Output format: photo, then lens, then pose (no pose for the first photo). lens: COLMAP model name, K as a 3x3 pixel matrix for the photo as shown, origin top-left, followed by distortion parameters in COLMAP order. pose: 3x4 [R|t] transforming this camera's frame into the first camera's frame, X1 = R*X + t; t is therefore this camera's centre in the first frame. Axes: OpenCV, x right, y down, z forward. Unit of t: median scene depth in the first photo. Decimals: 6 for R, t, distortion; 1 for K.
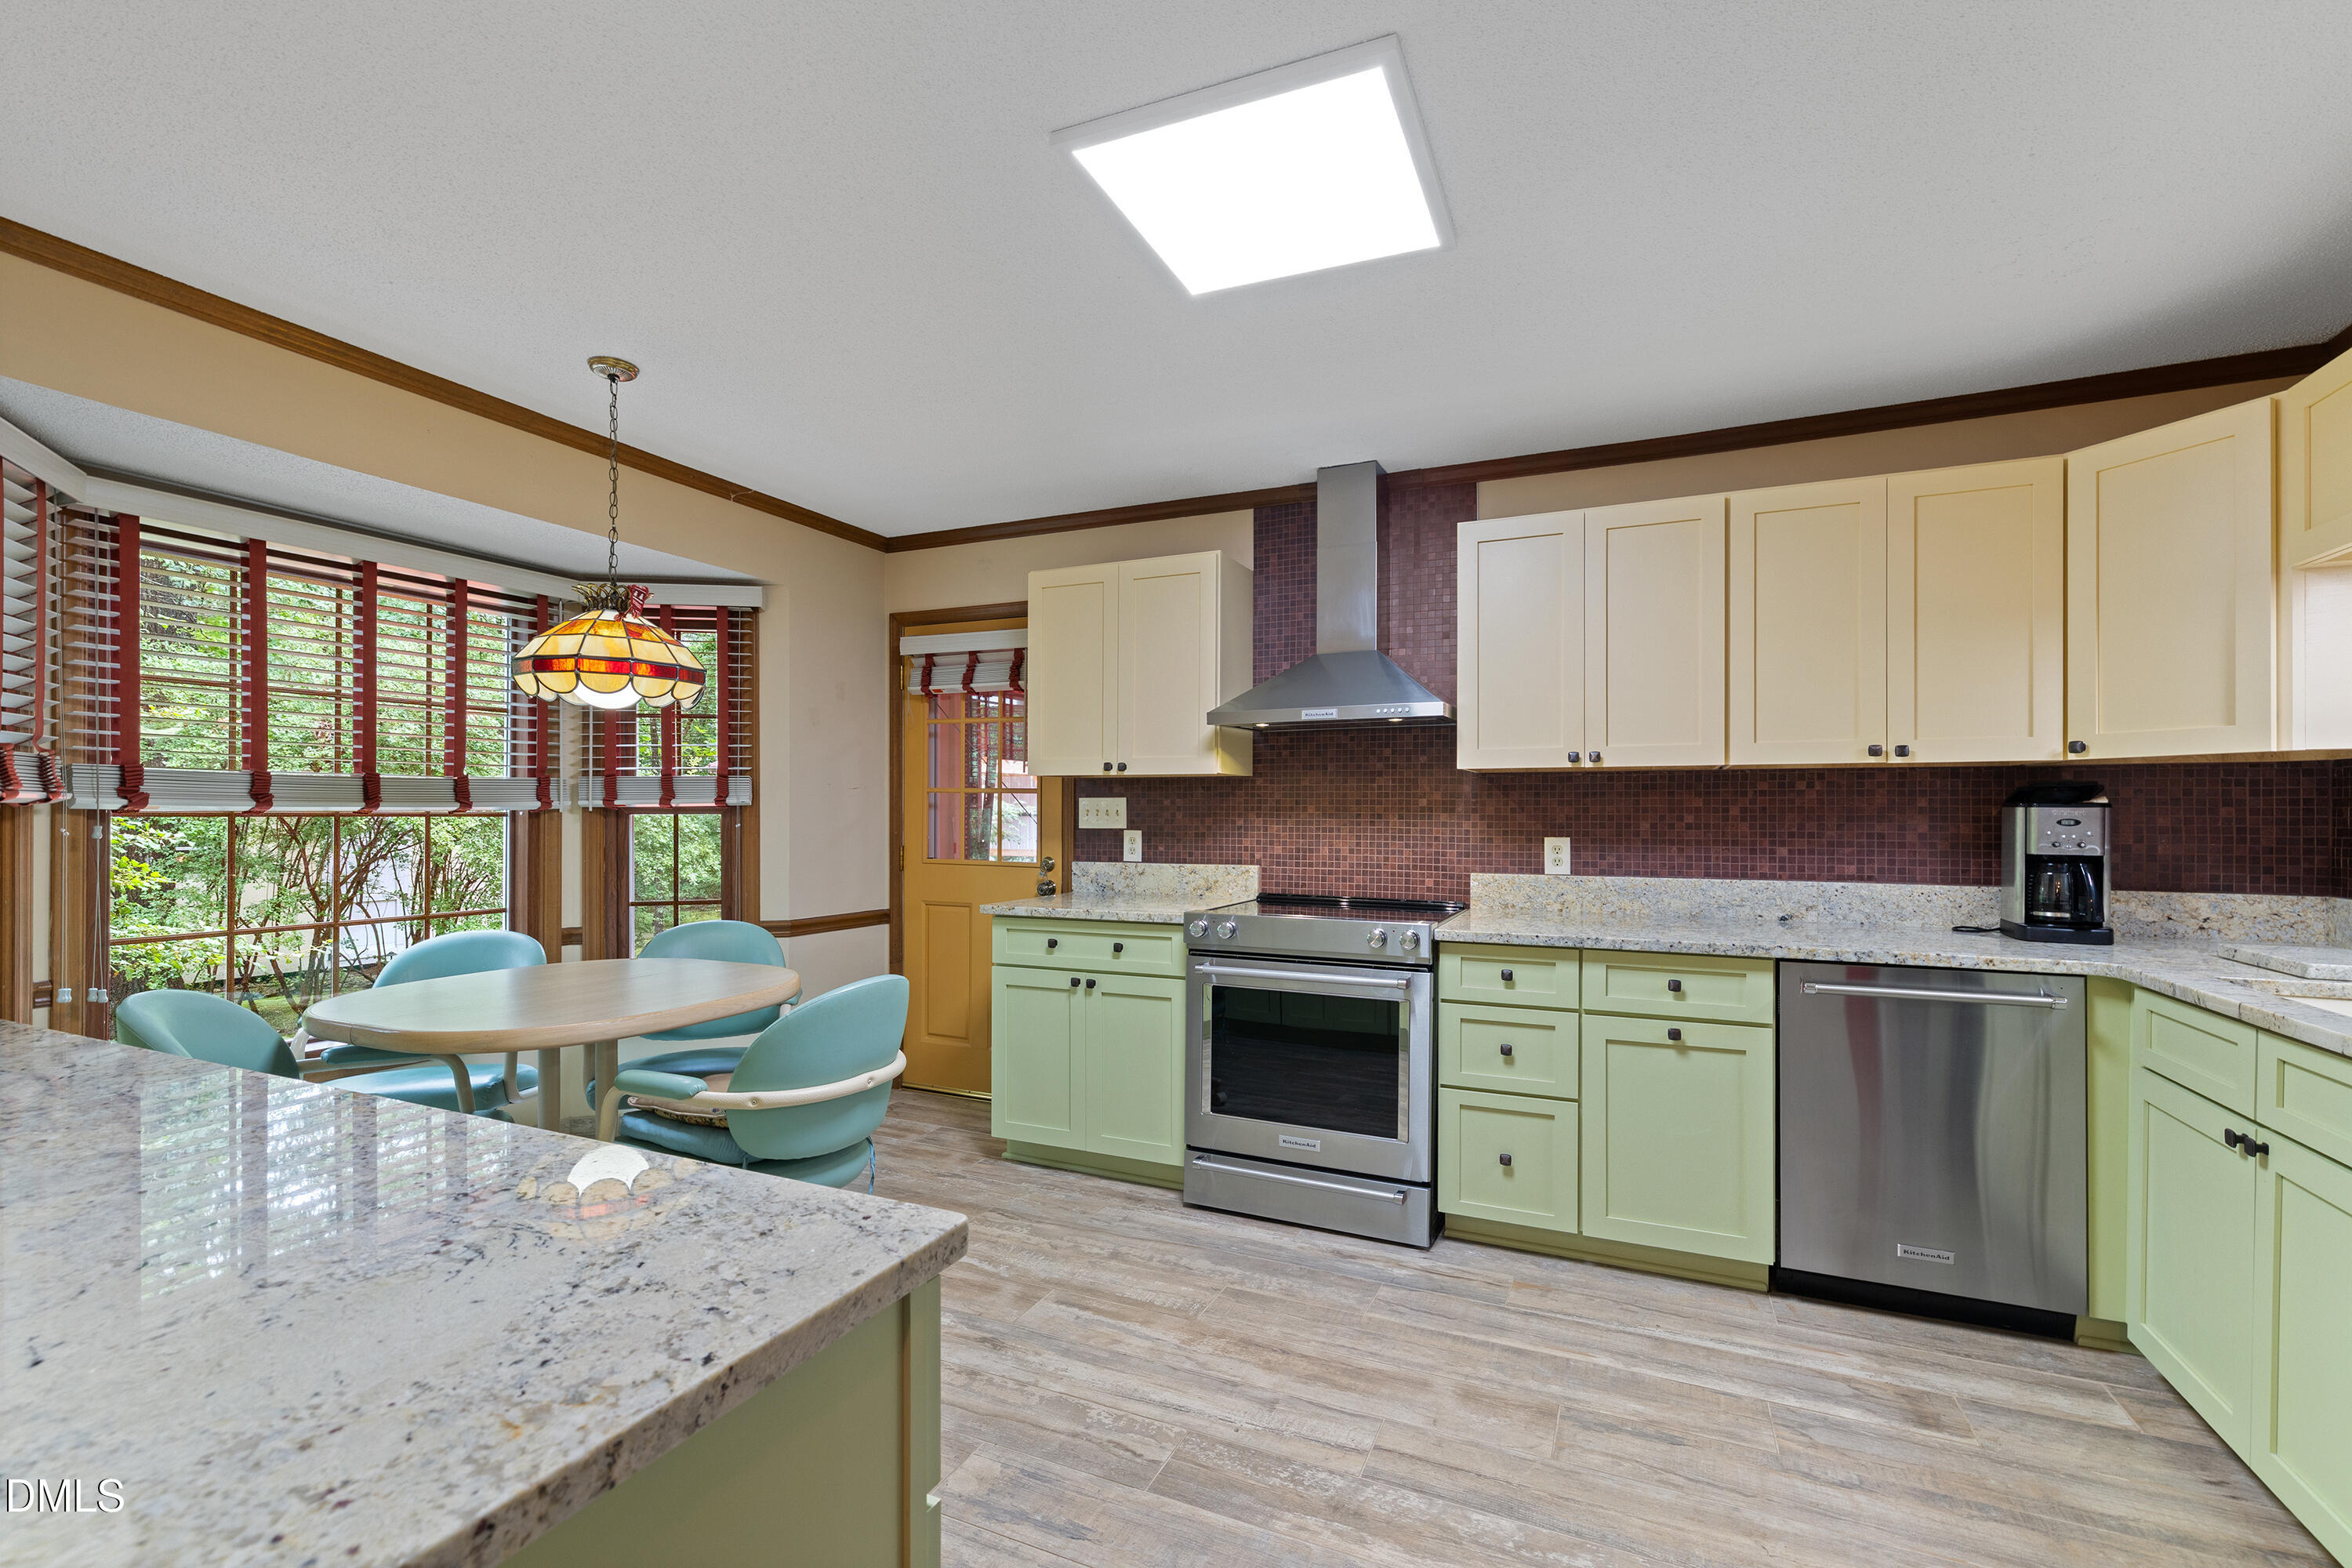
lens RADIAL K [[1022.3, 0, 1172.7], [0, 1022.3, 800.1], [0, 0, 1]] dist [0.004253, -0.000561]
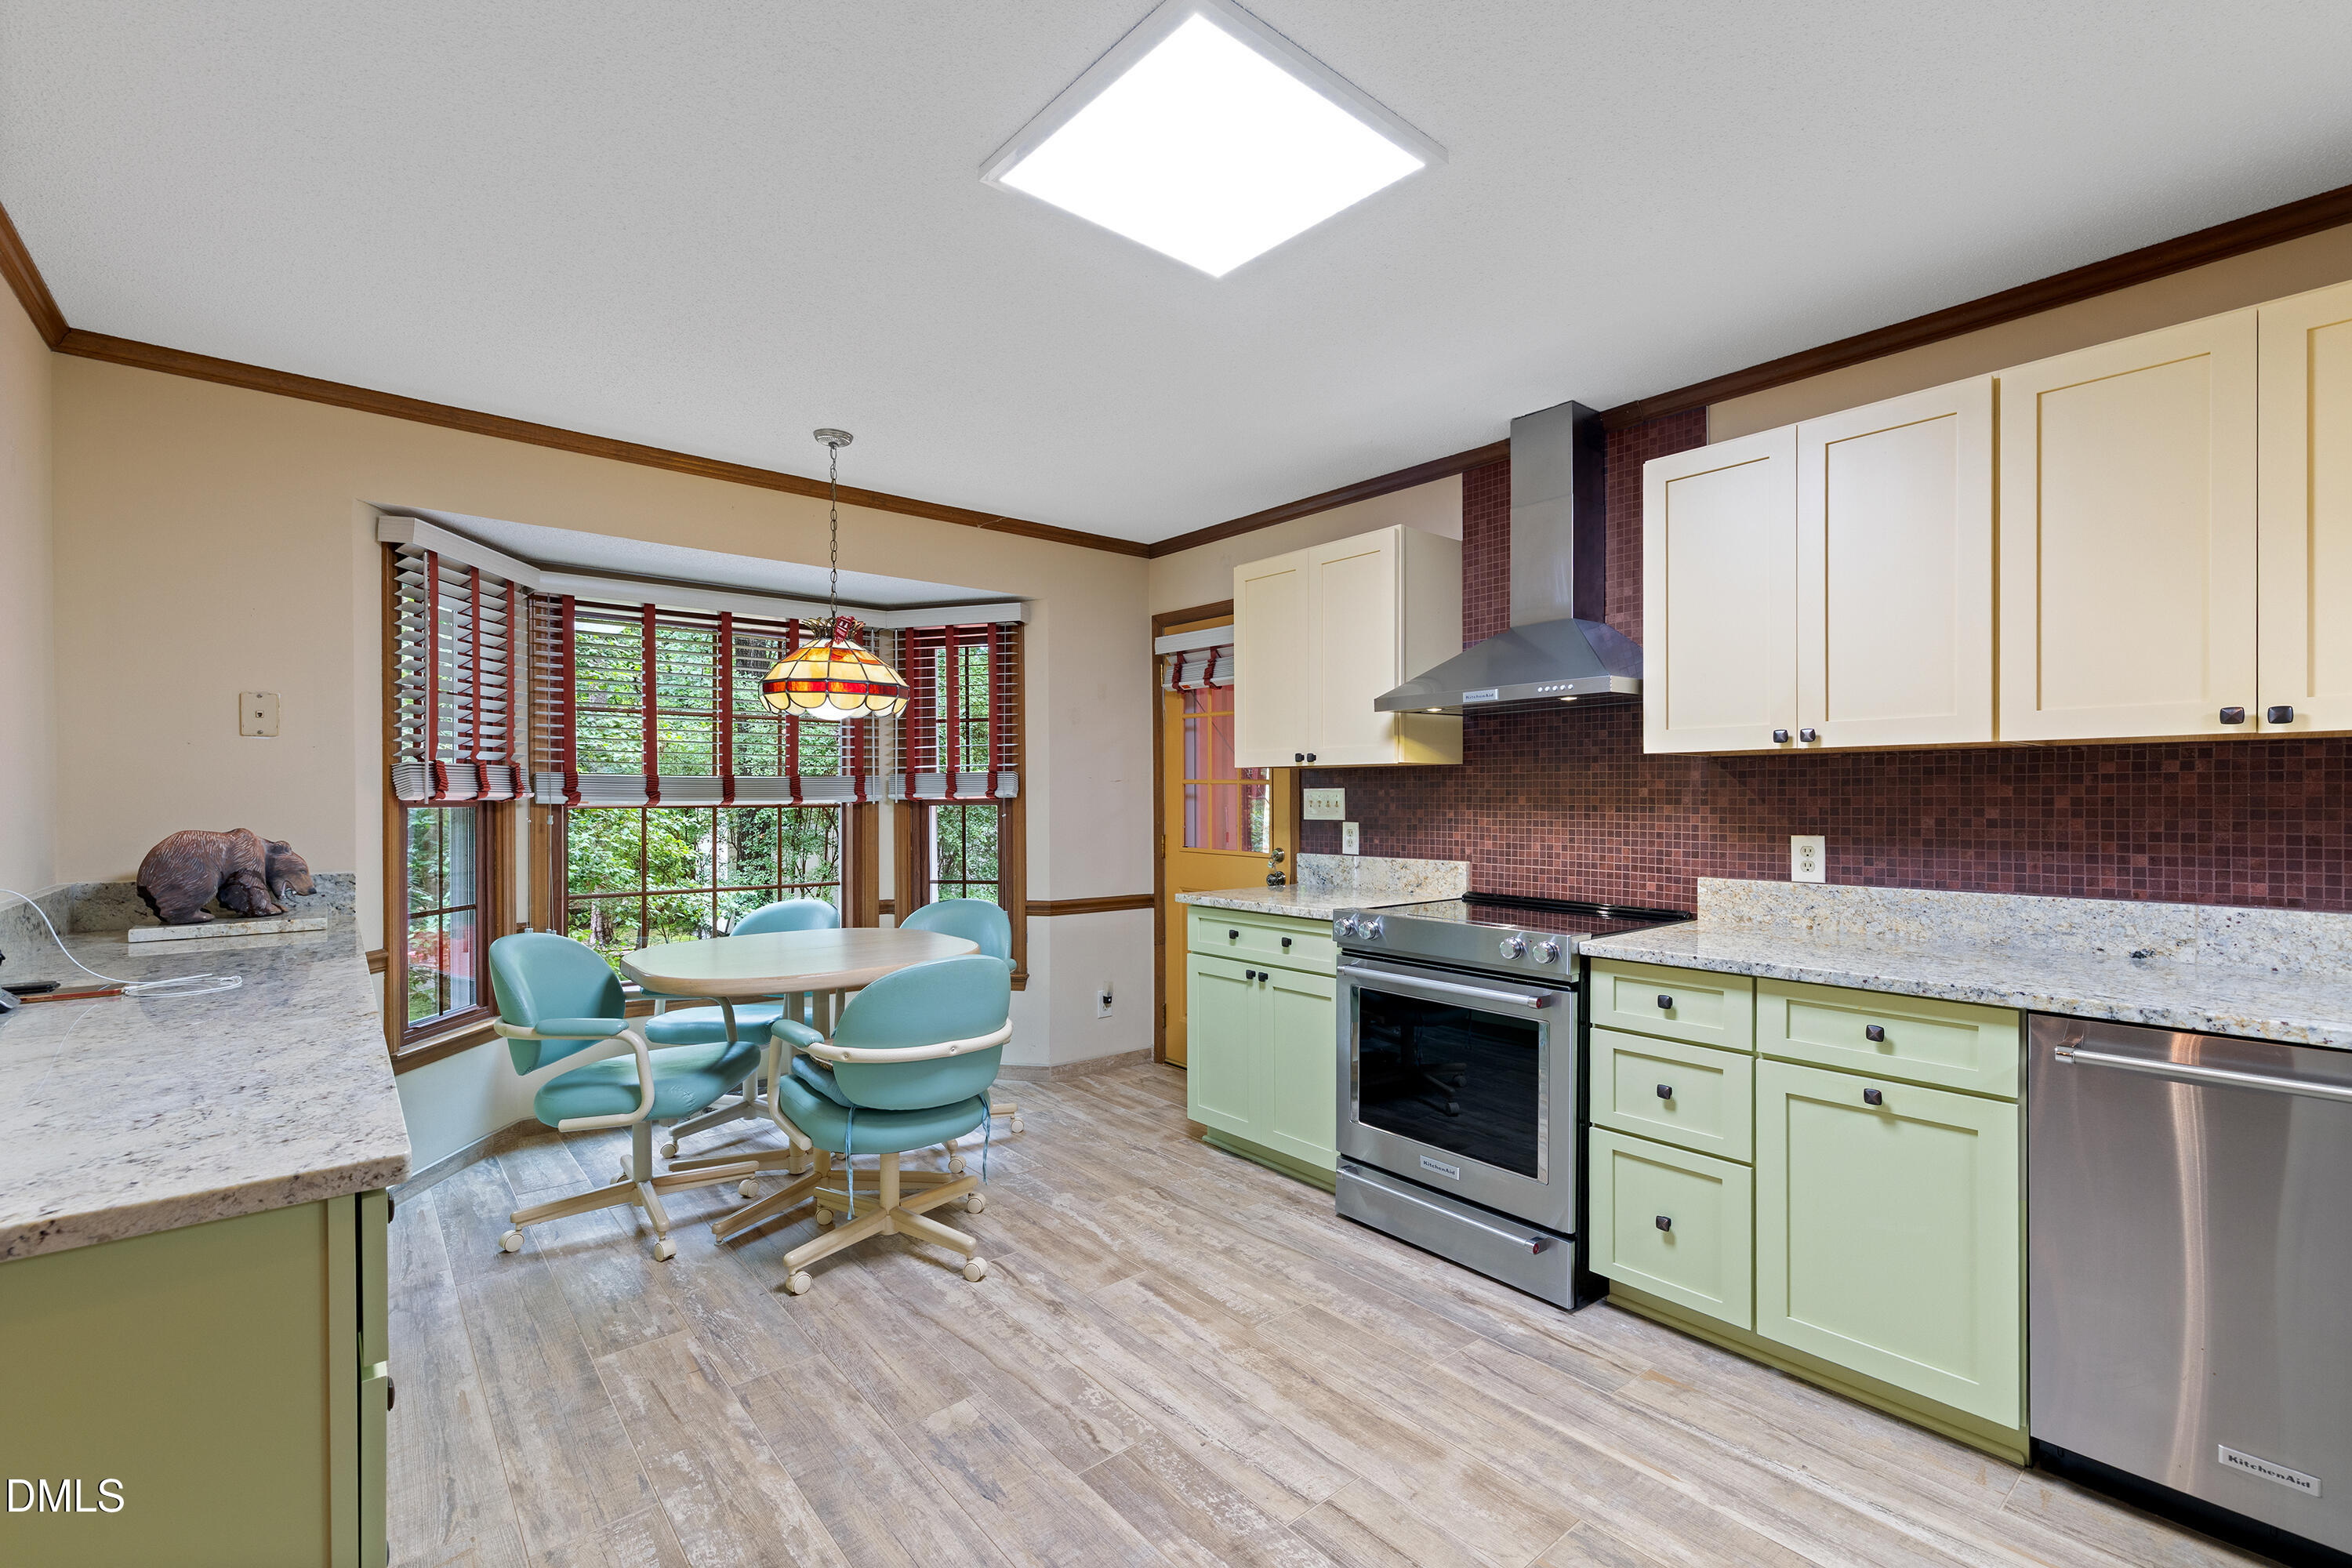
lens RADIAL K [[1022.3, 0, 1182.3], [0, 1022.3, 790.9], [0, 0, 1]] dist [0.004253, -0.000561]
pose [[0.904256, -0.006083, -0.426947, 0.310181], [0.007950, 0.999965, 0.002590, -0.005067], [0.426917, -0.005736, 0.904273, 0.077954]]
